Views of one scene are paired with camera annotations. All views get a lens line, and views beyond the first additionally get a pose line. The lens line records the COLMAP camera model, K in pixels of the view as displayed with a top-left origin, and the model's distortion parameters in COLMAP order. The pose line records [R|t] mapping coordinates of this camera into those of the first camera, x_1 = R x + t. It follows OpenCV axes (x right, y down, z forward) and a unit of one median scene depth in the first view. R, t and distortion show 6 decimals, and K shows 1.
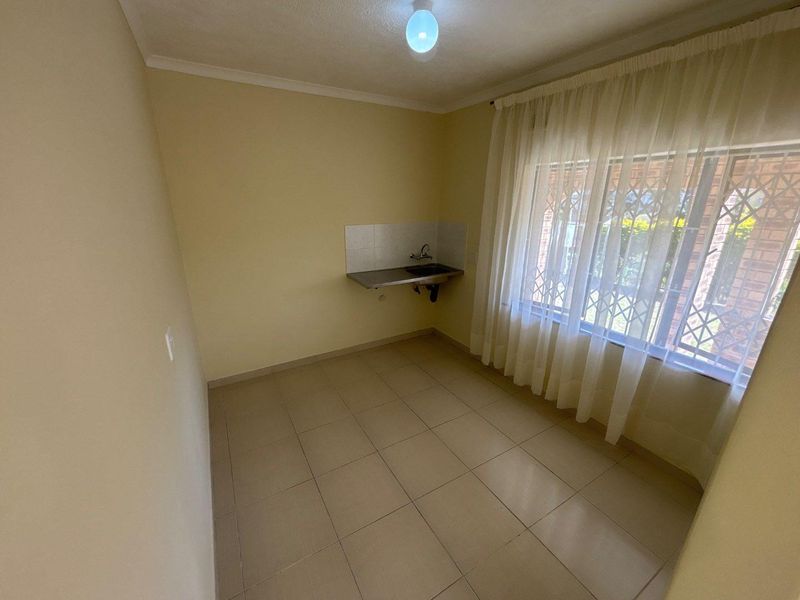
lens RADIAL K [[320.9, 0, 400.0], [0, 320.9, 300.0], [0, 0, 1]] dist [0.001104, -0.000352]
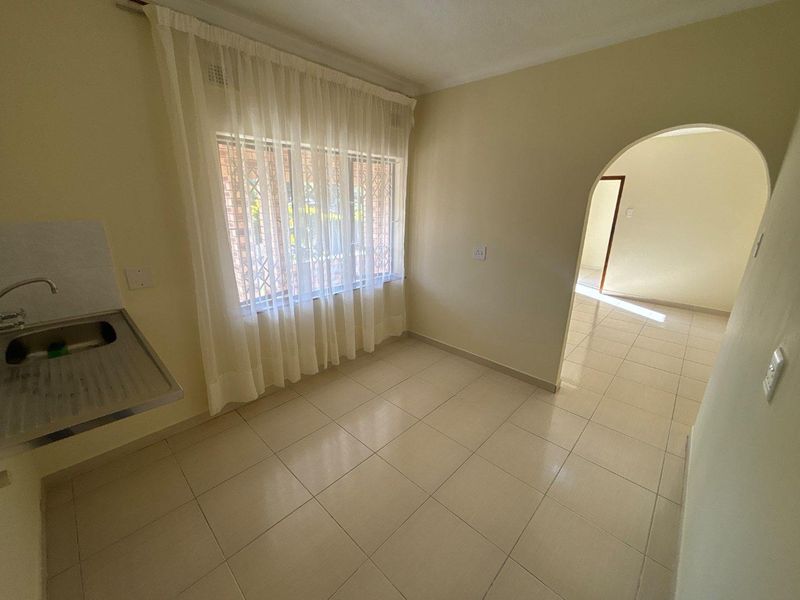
lens RADIAL K [[342.5, 0, 400.0], [0, 342.5, 300.0], [0, 0, 1]] dist [0.000690, -0.000023]
pose [[-0.315687, -0.323695, 0.891944, -0.627613], [0.237990, 0.882954, 0.404664, -0.325166], [-0.918533, 0.340020, -0.201701, 0.989495]]
